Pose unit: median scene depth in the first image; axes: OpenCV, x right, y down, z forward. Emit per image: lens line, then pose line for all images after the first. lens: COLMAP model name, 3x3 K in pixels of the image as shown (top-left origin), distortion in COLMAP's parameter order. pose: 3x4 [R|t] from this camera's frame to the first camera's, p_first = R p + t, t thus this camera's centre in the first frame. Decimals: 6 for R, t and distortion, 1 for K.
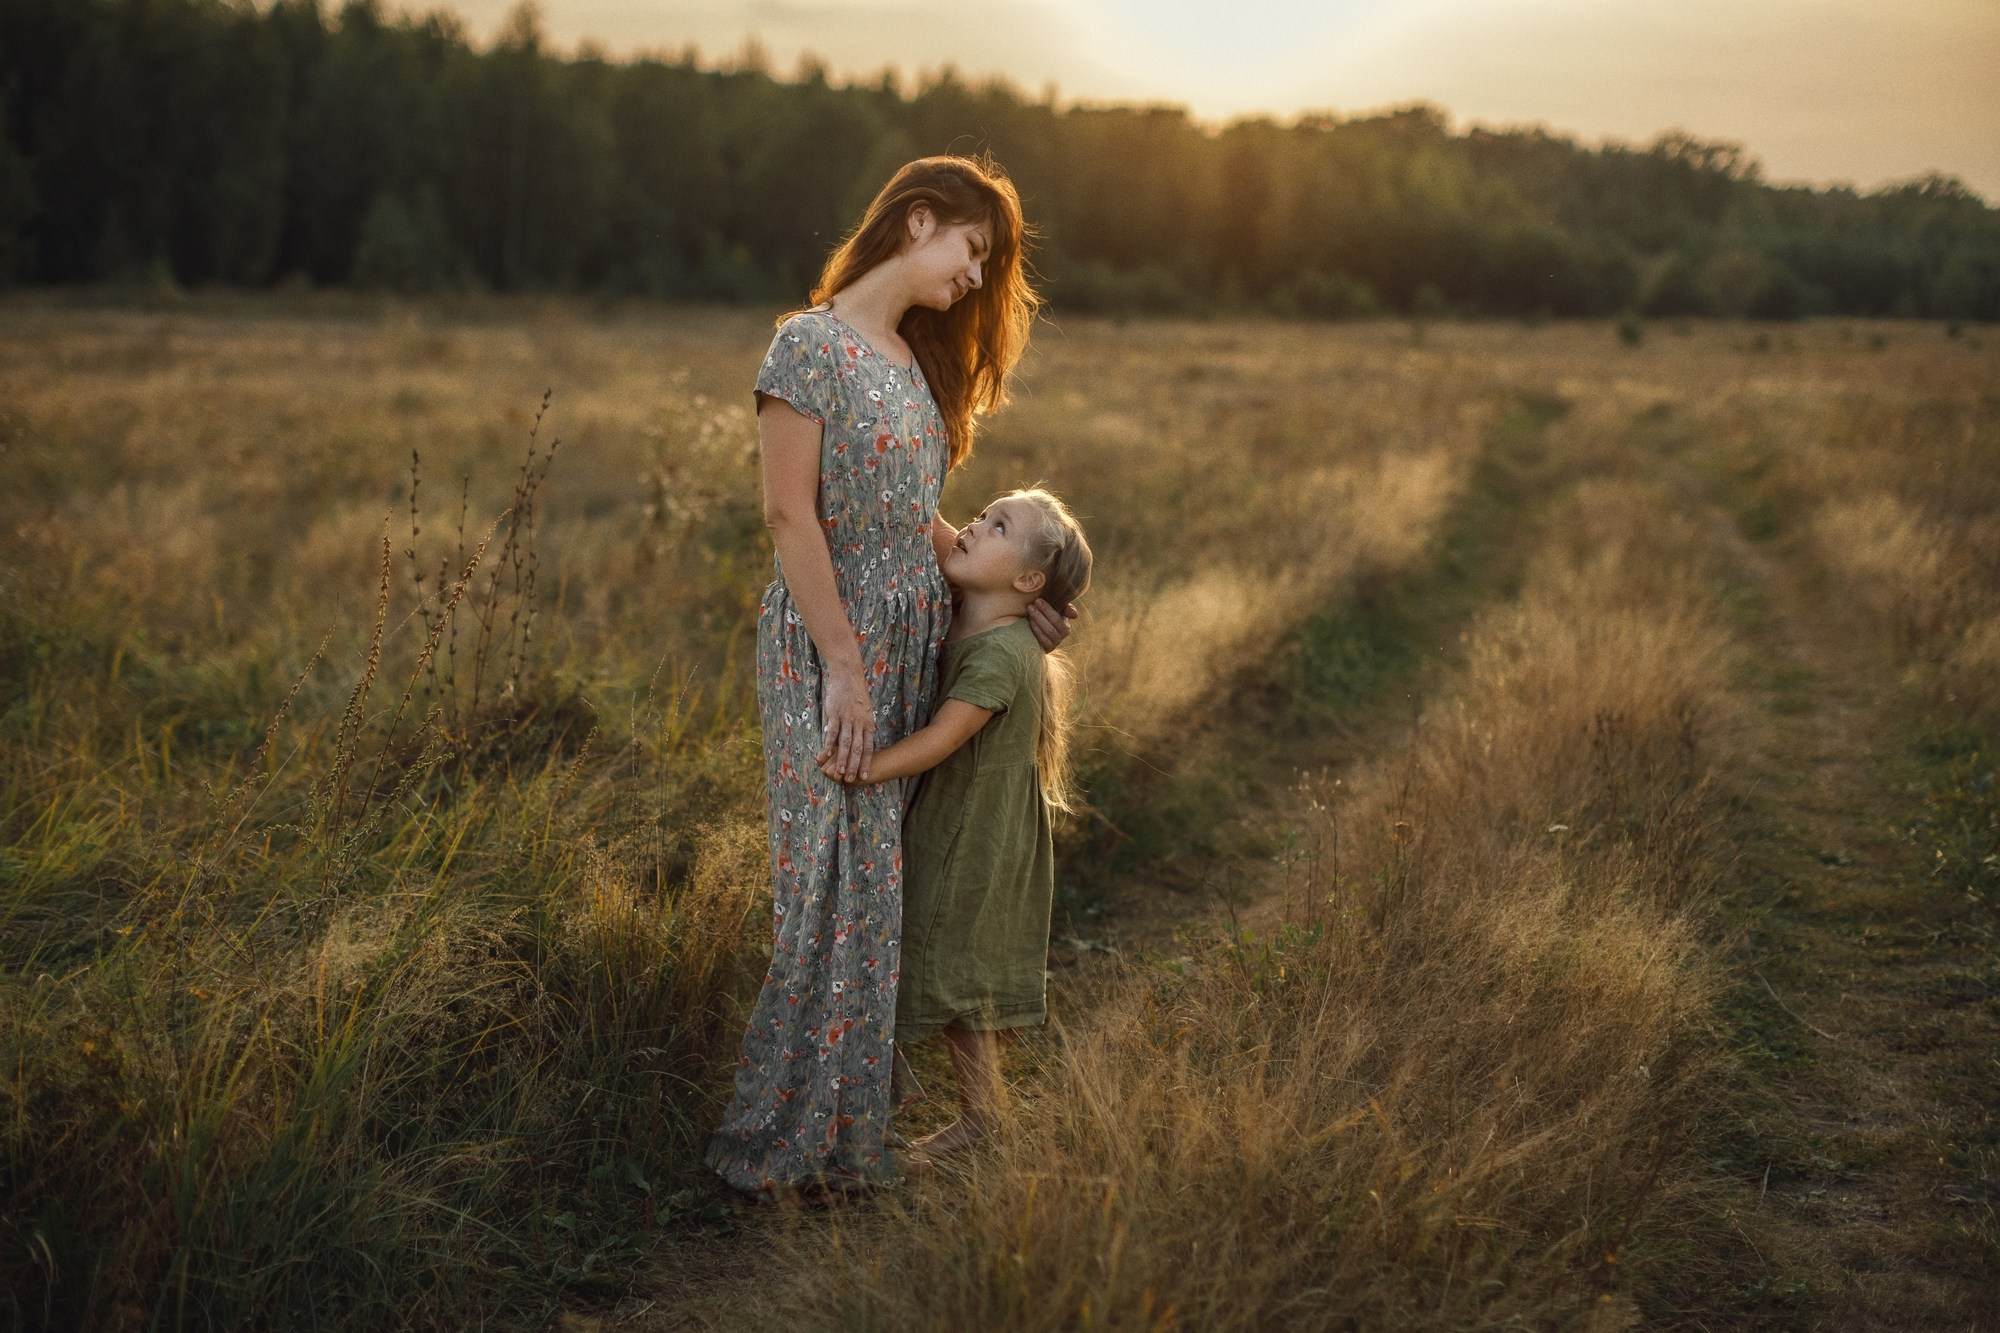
lens RADIAL K [[2847.6, 0, 998.5], [0, 2847.6, 678.4], [0, 0, 1]] dist [-0.037218, 0.409238]
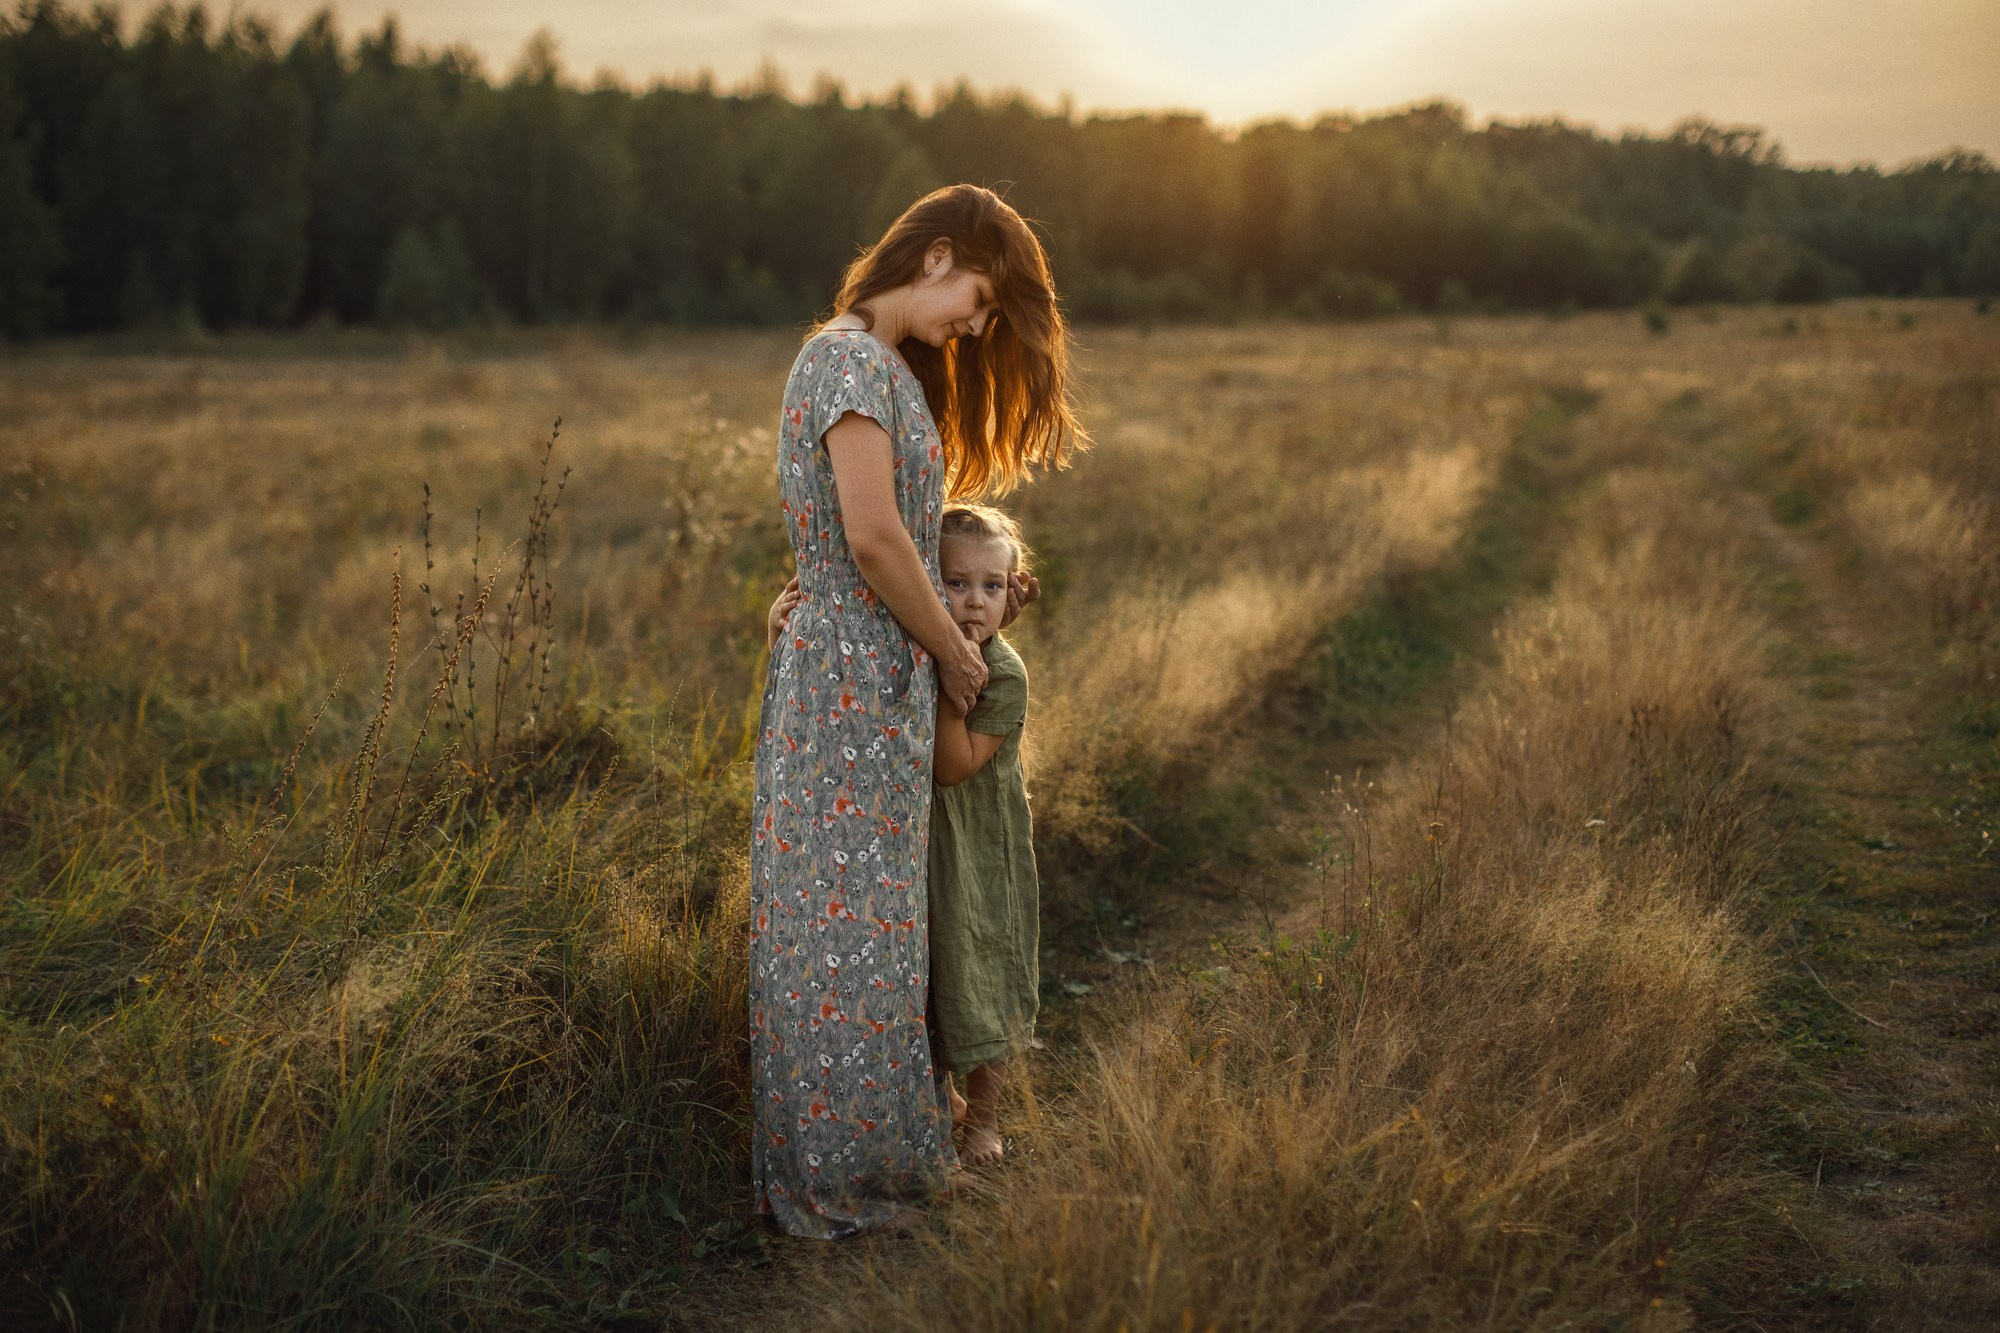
lens RADIAL K [[2847.6, 0, 998.5], [0, 2847.6, 678.4], [0, 0, 1]] dist [-0.037218, 0.409238]
pose [[0.999249, -0.036432, -0.013234, 0.002805], [0.036371, 0.999327, -0.004805, -0.000170], [0.013400, 0.004320, 0.999901, 0.005733]]
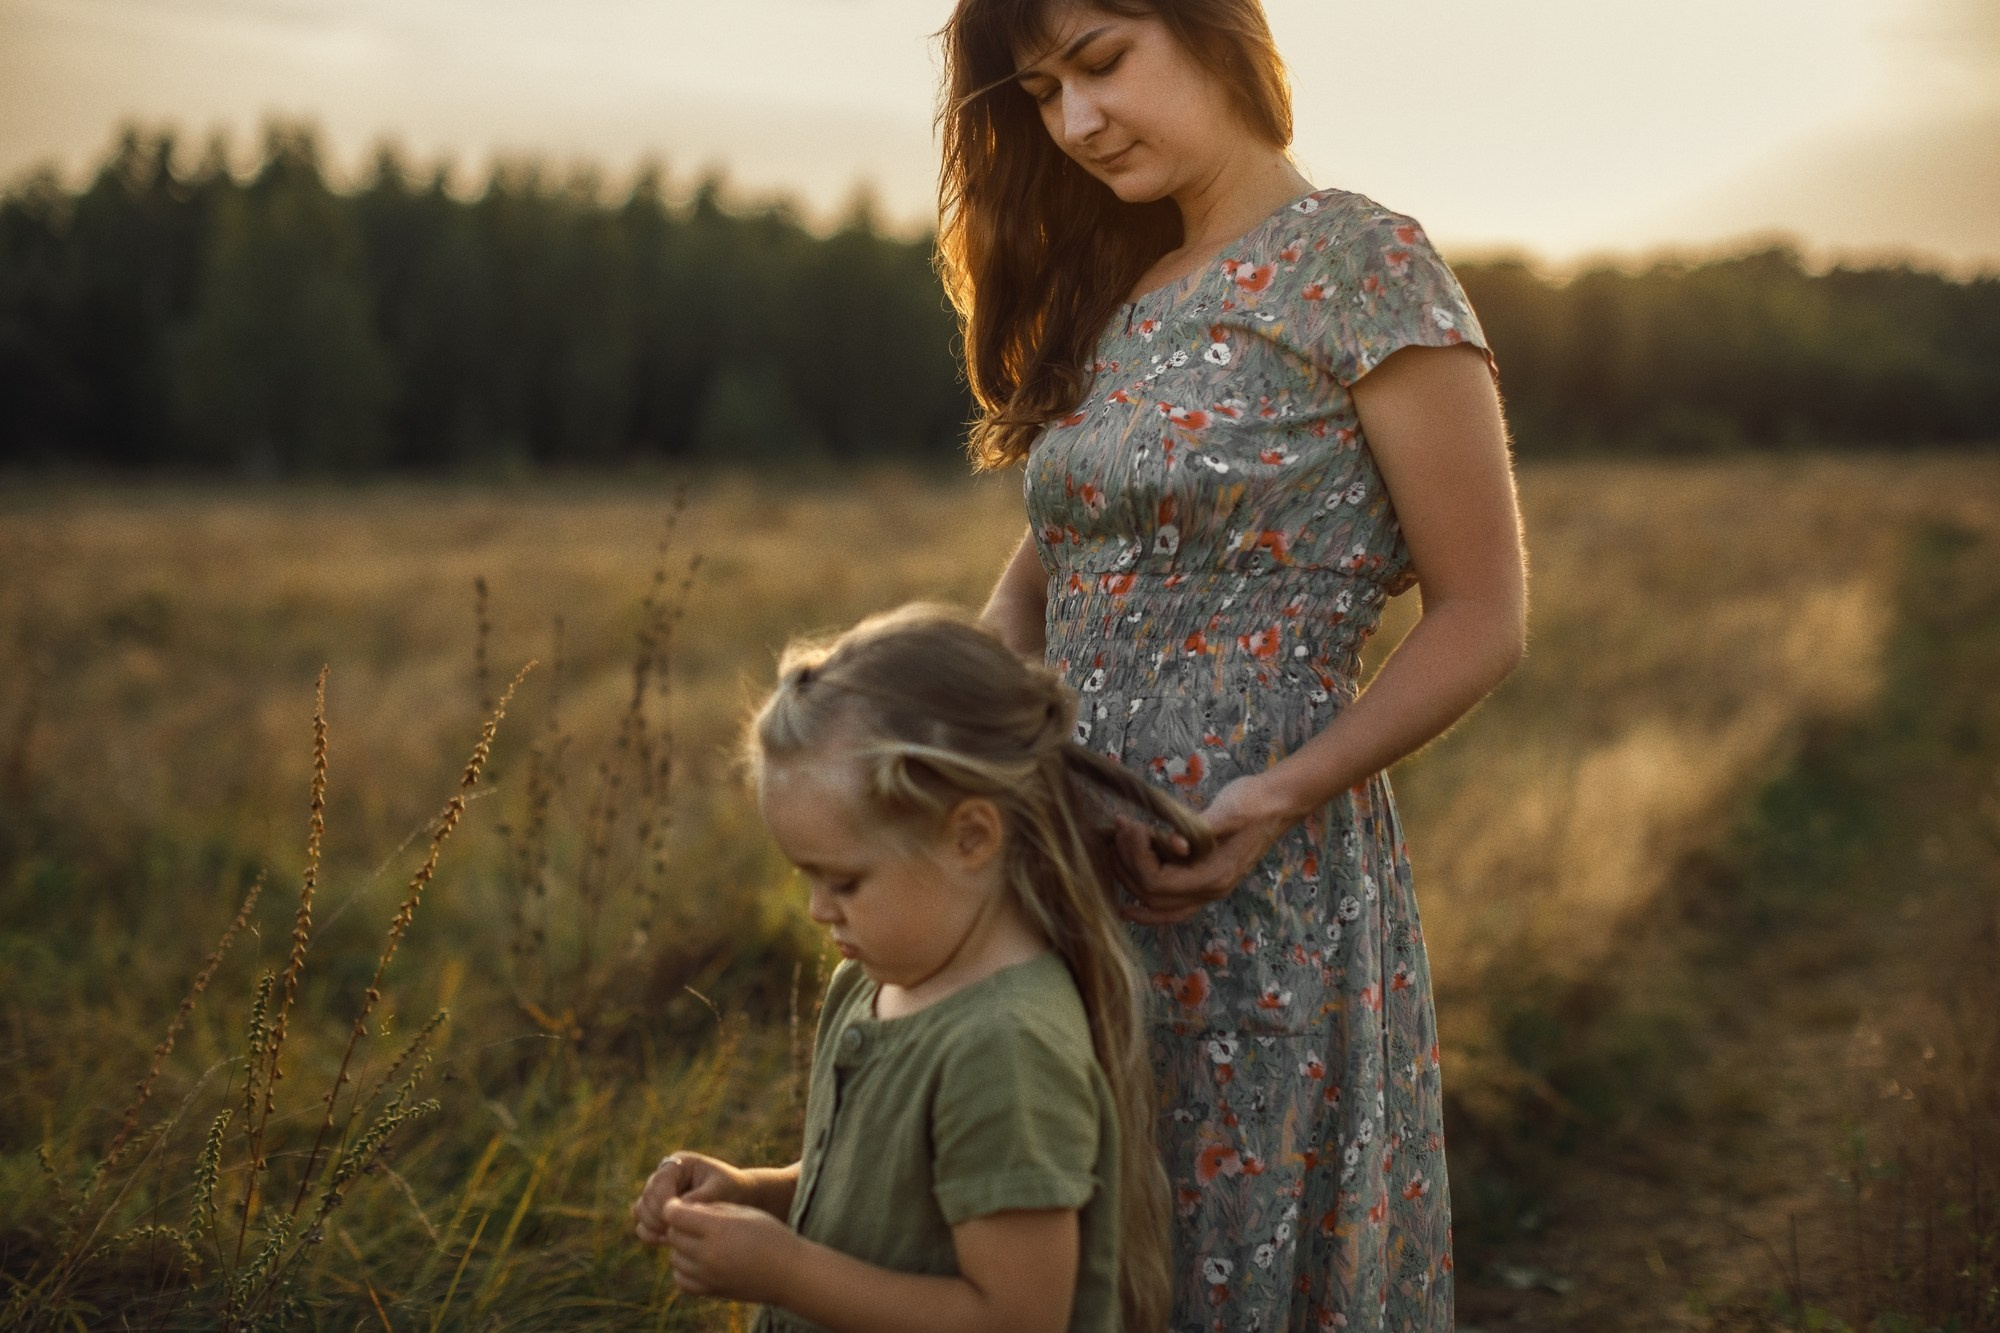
lens RADIAL K [[2847.6, 0, 998.5], [0, 2847.6, 678.4], [0, 0, 1]] dist [-0.037218, 0.409238]
pose [[0.992127, -0.028617, -0.121918, -0.005540], [0.021634, 0.998069, -0.058219, -0.009501], [0.123349, 0.055123, 0.990831, 0.204129]]
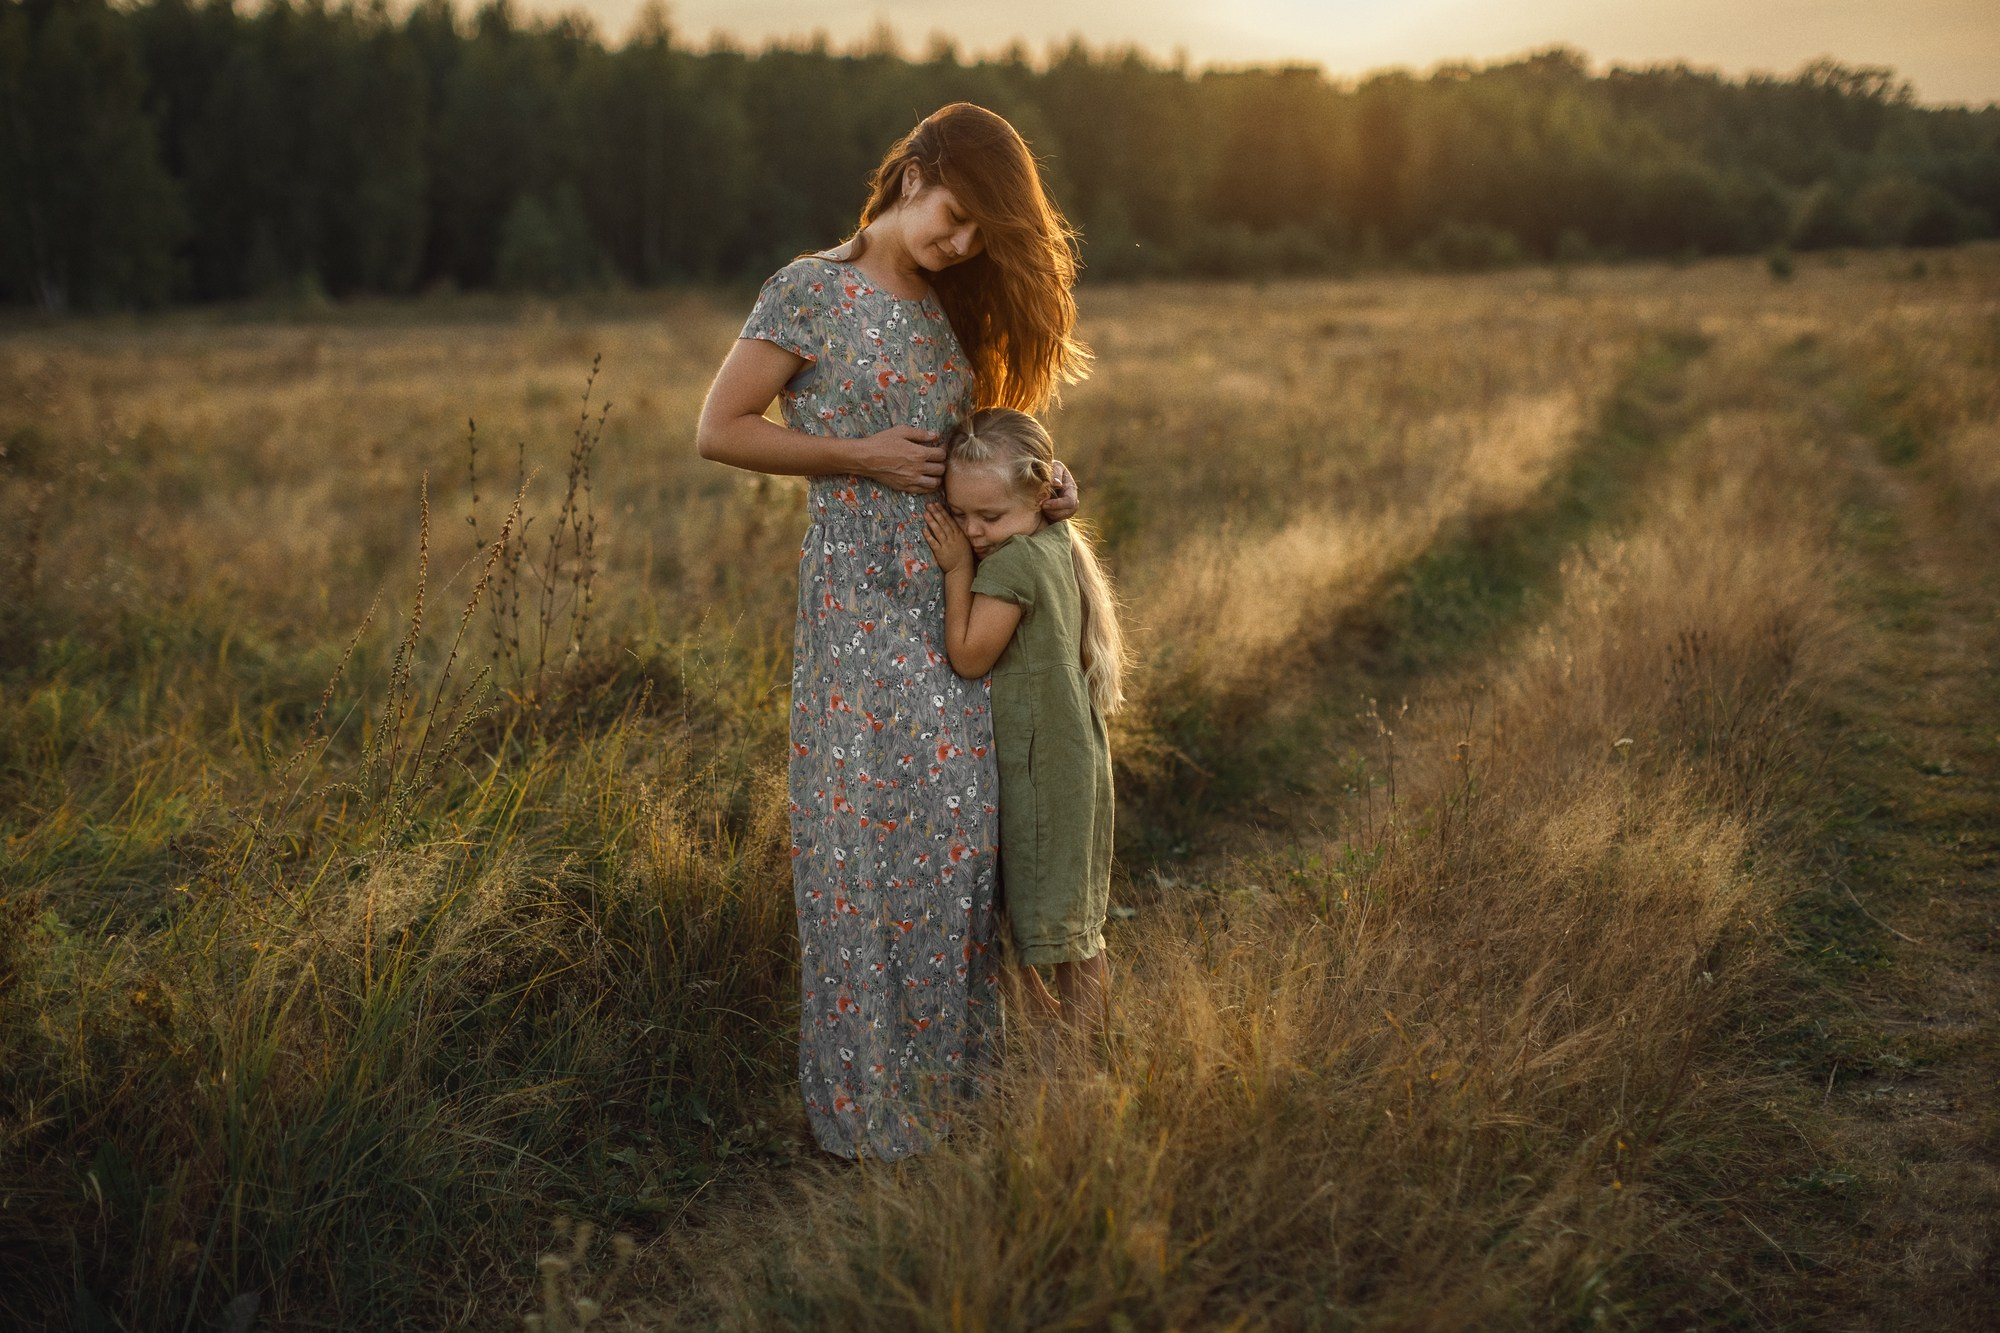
lens RADIAL K [[2847.6, 0, 998.5], [0, 2847.6, 678.4], [0, 0, 1]] dist [-0.037218, 0.409238]
pose [[0.997347, -0.045493, -0.056819, 0.020985], [0.046011, 0.998910, 0.007842, 0.007321], [0.056400, -0.010436, 0.998354, -0.006376]]
